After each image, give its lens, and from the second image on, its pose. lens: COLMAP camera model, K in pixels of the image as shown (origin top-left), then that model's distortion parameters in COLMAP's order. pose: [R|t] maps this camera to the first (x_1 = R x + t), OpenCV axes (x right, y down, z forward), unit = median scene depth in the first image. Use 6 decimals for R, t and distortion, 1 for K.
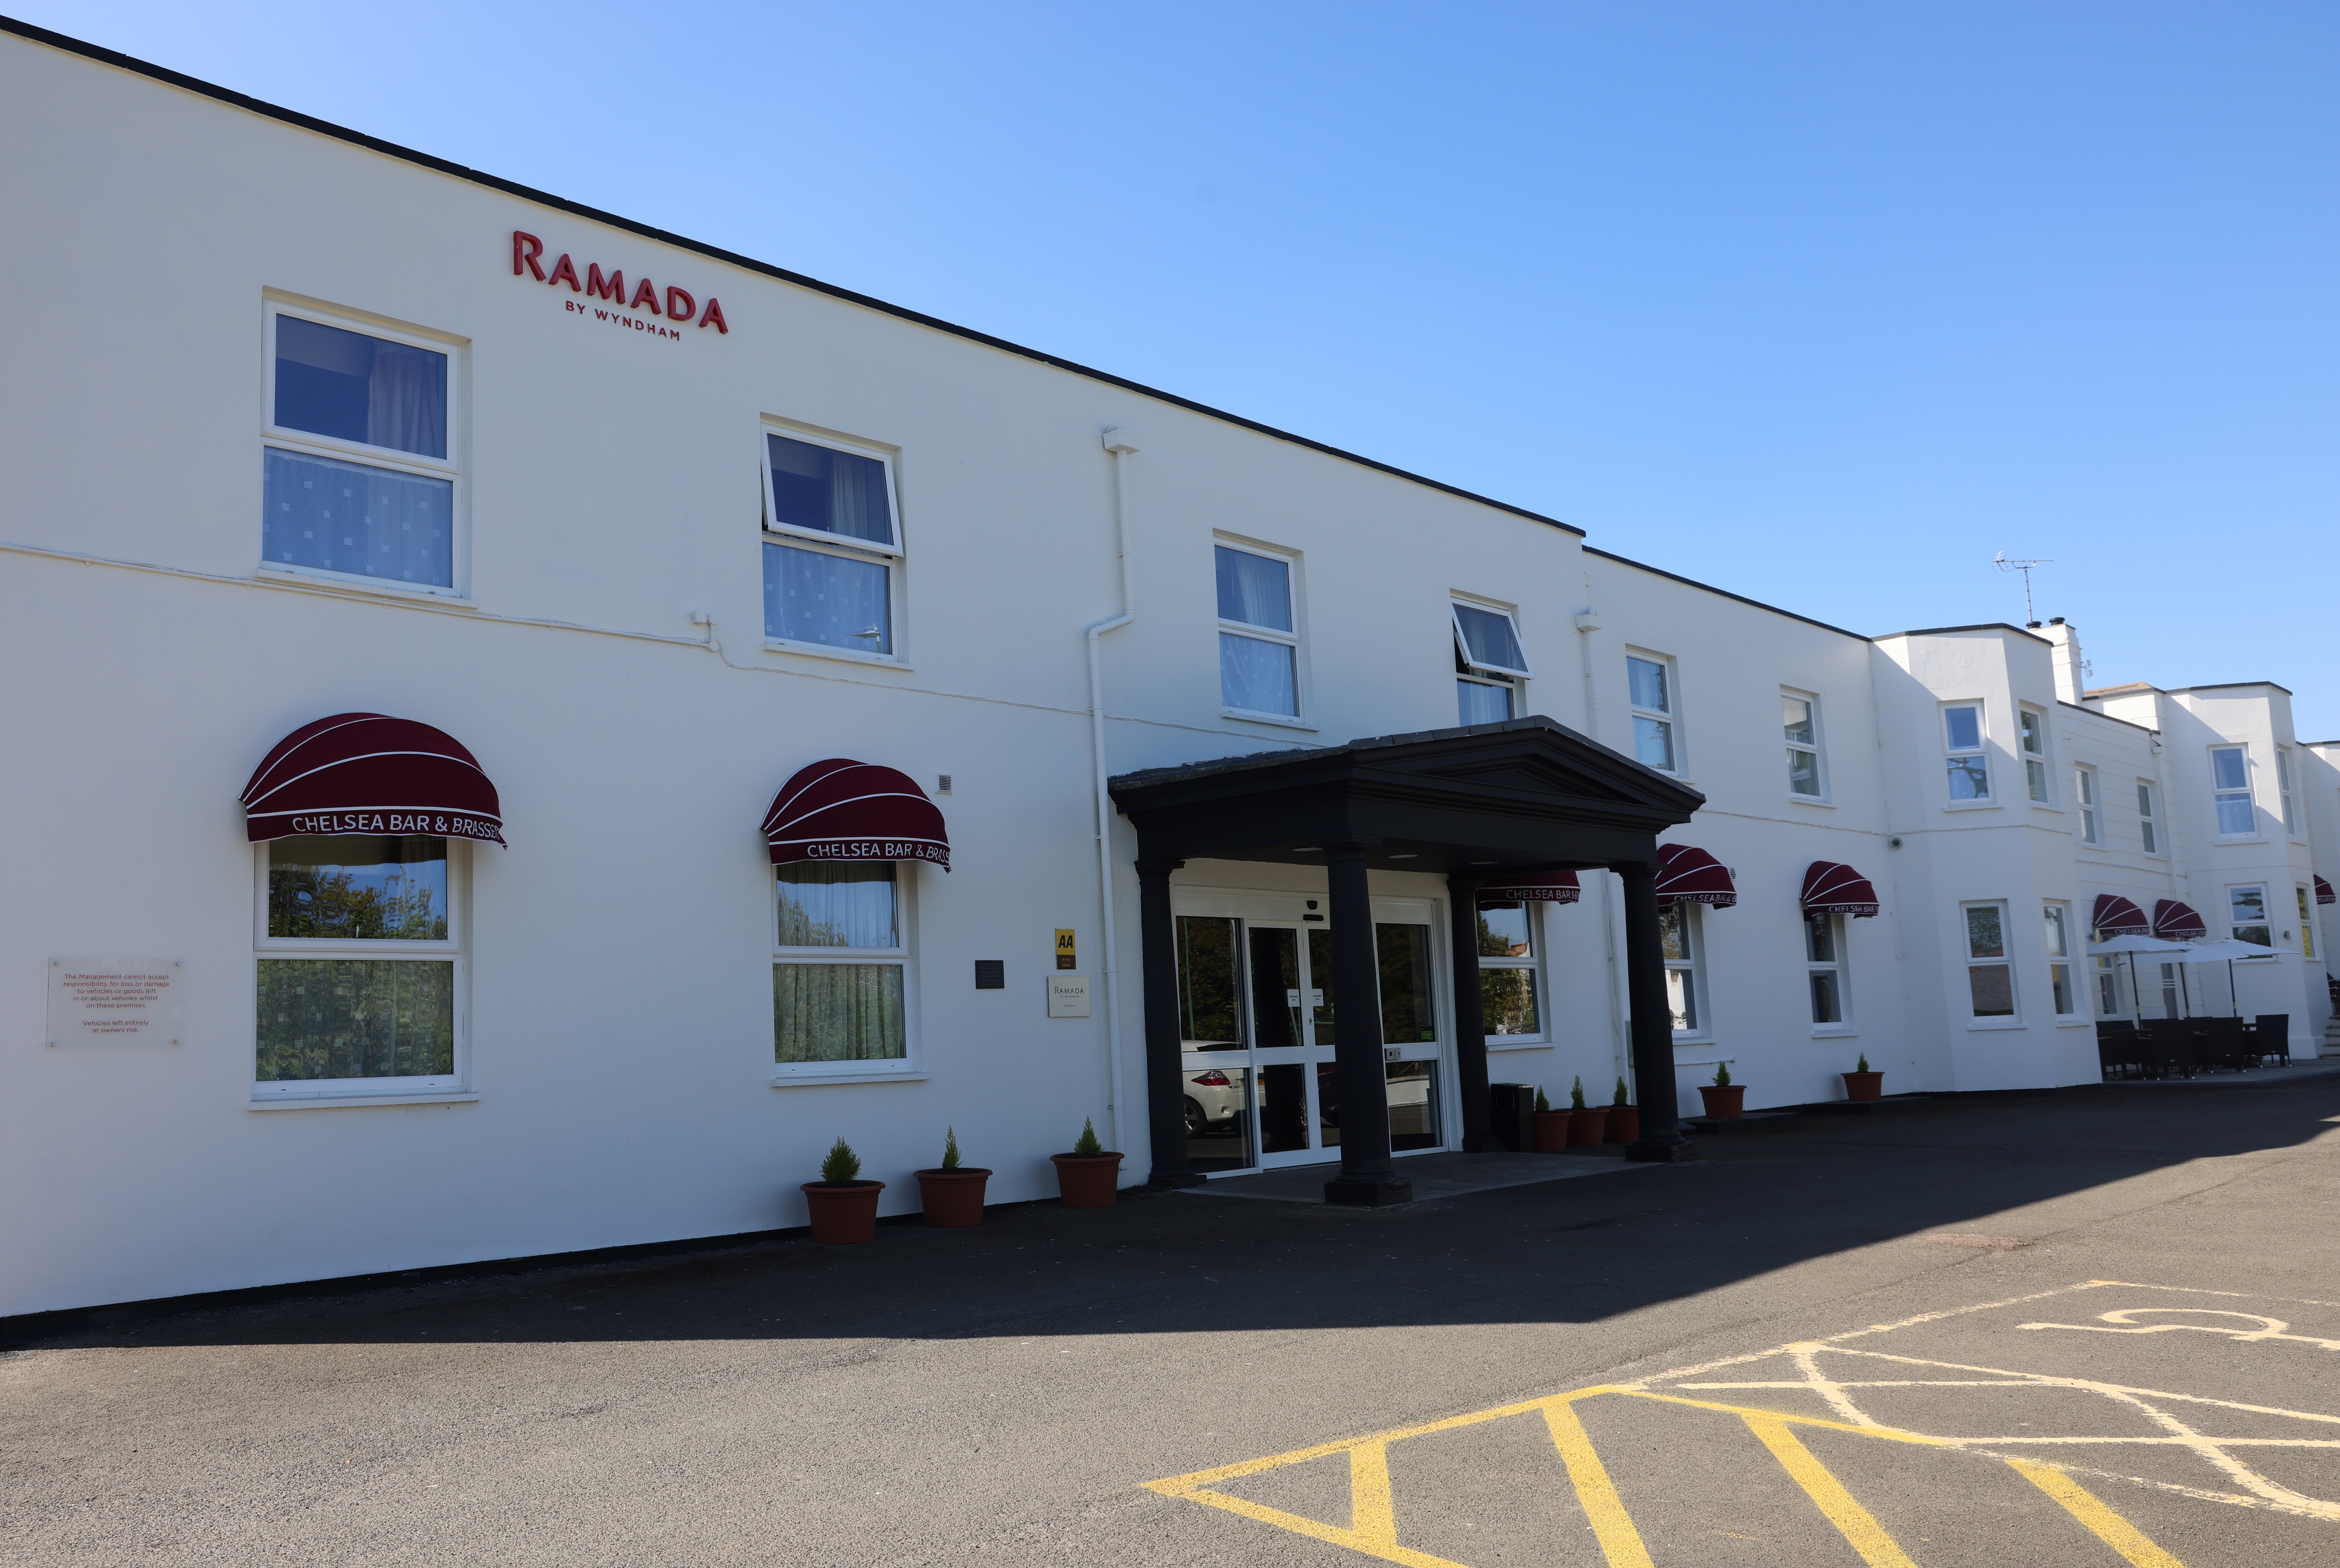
lens RADIAL K [[1931.5, 0, 1169.1], [0, 1931.5, 823.4], [0, 0, 1]] dist [-0.038694, 0.046934]
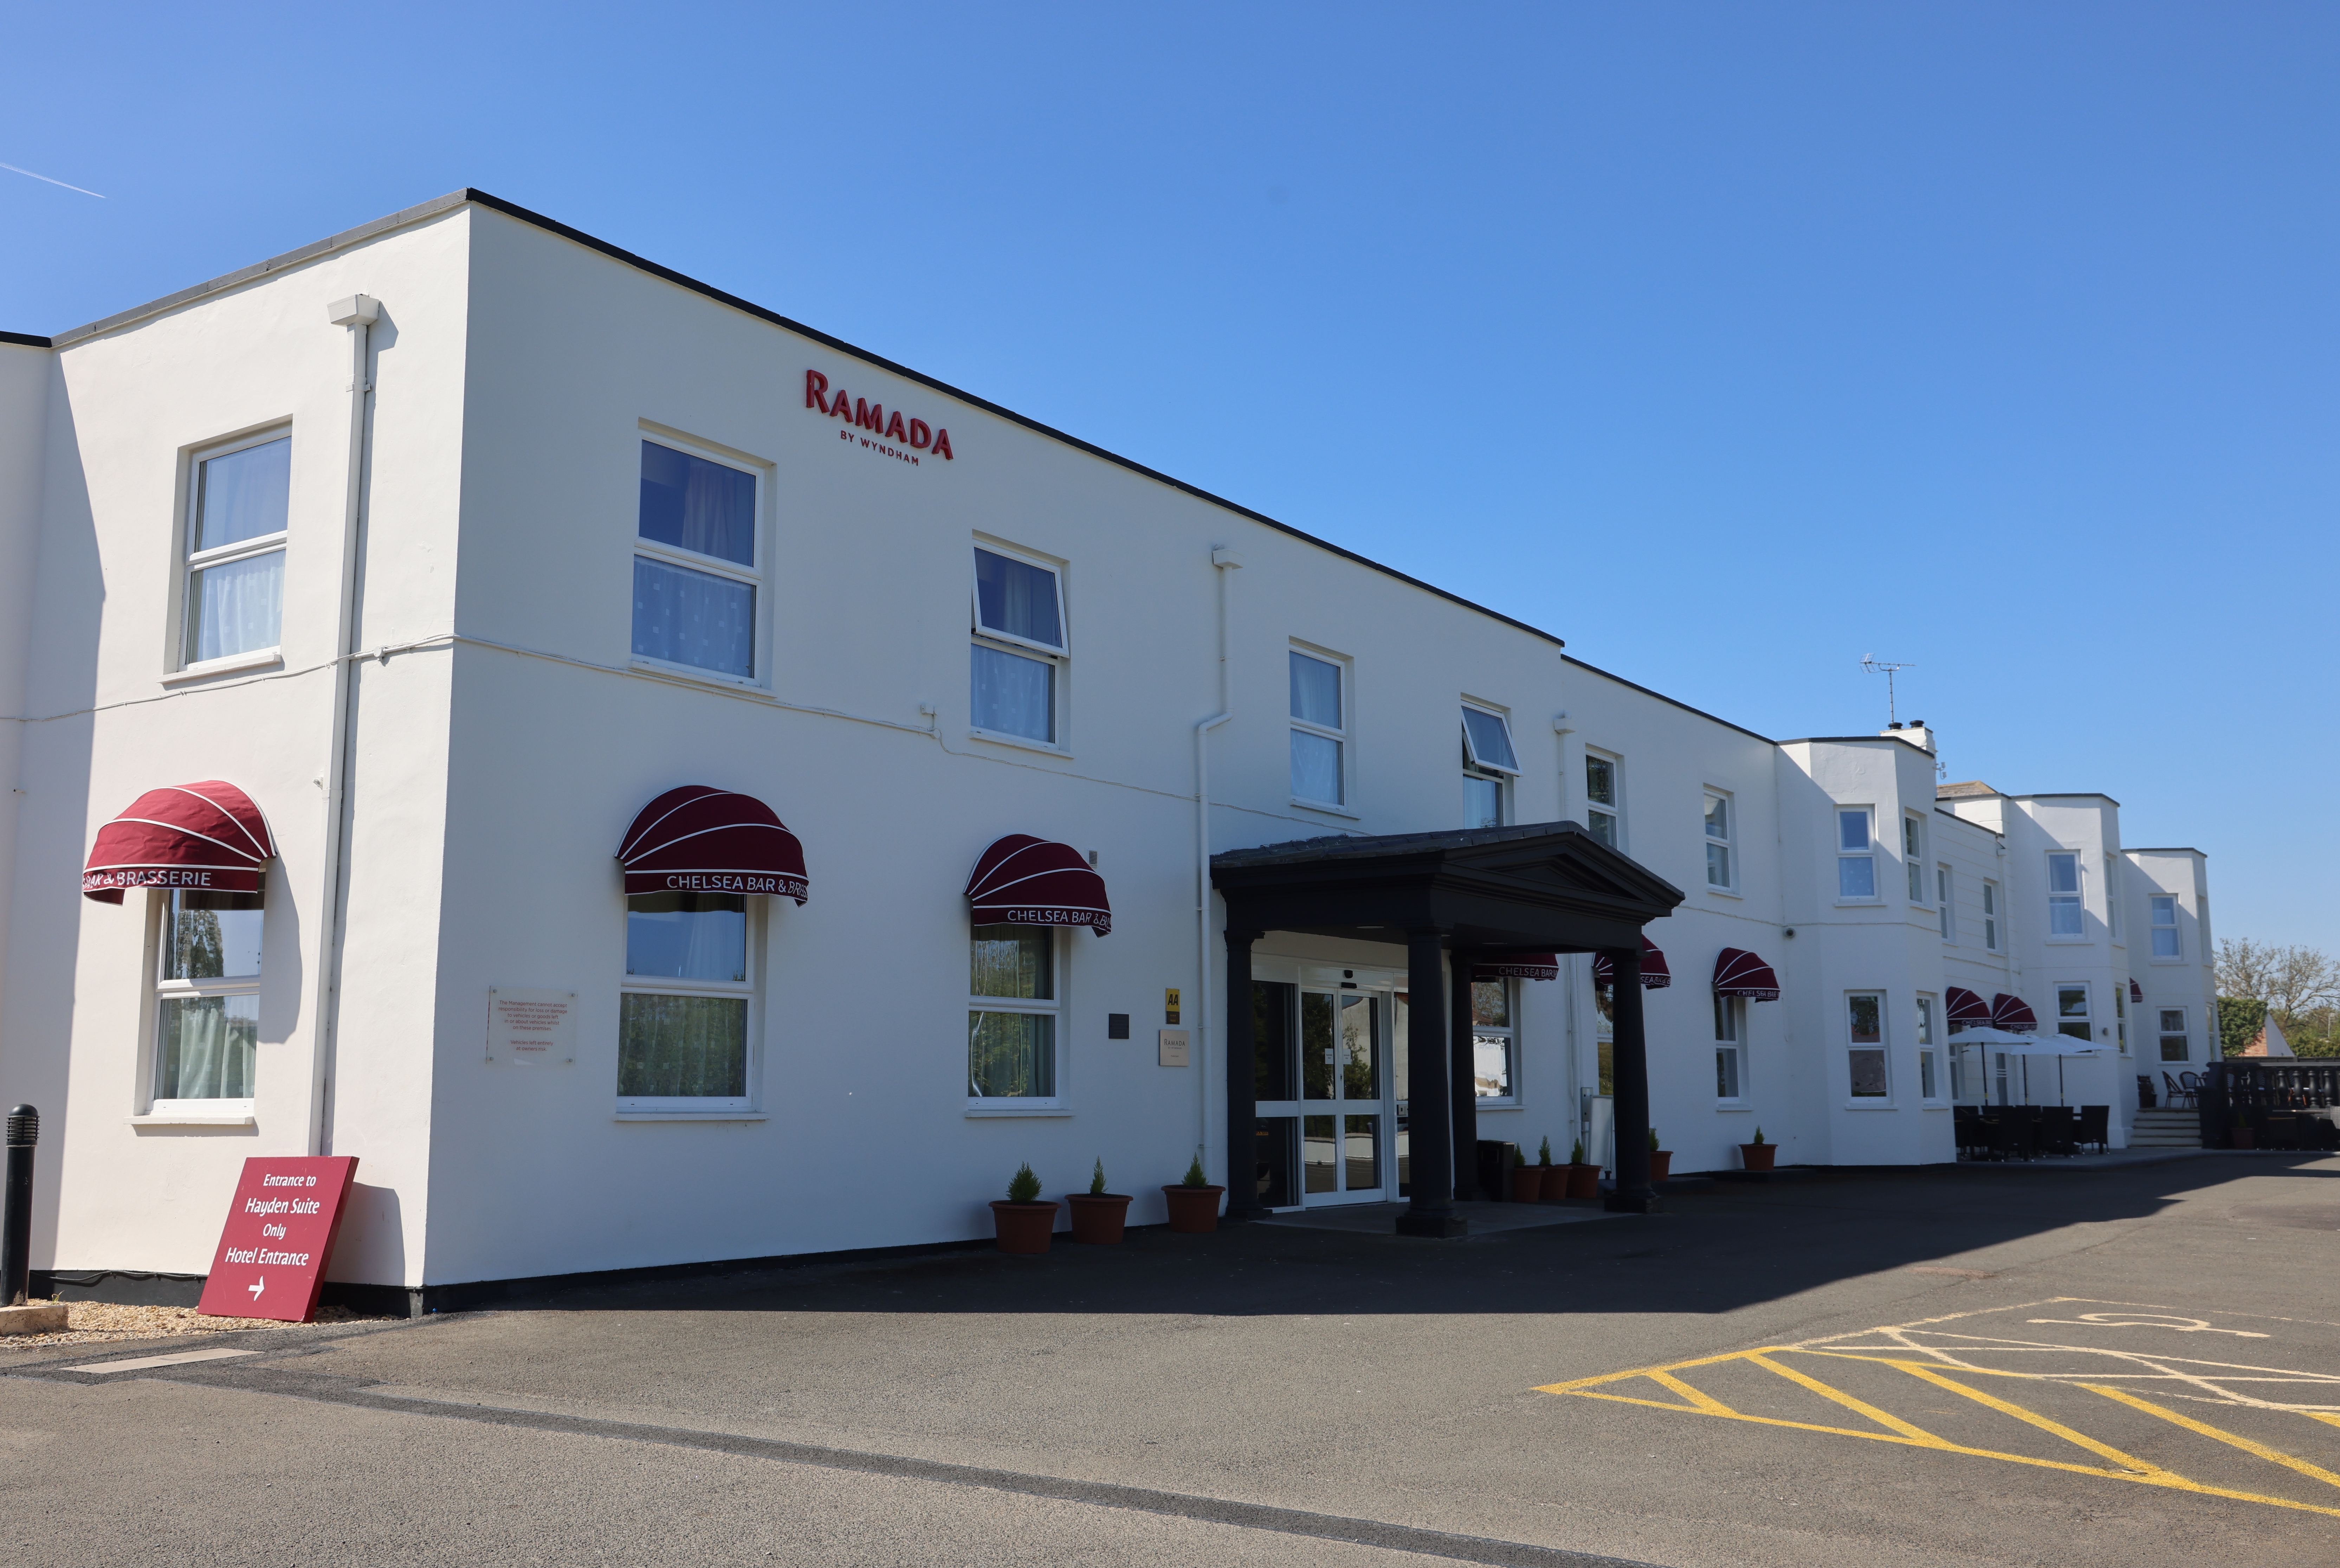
lens RADIAL K [[2229.9, 0, 1170.1], [0, 2229.9, 829.0], [0, 0, 1]] dist [-0.011826, 0.012458]
pose [[0.986430, 0.057313, 0.153851, -0.244706], [-0.056400, 0.998355, -0.010300, -0.023775], [-0.154189, 0.001483, 0.988040, -0.278002]]
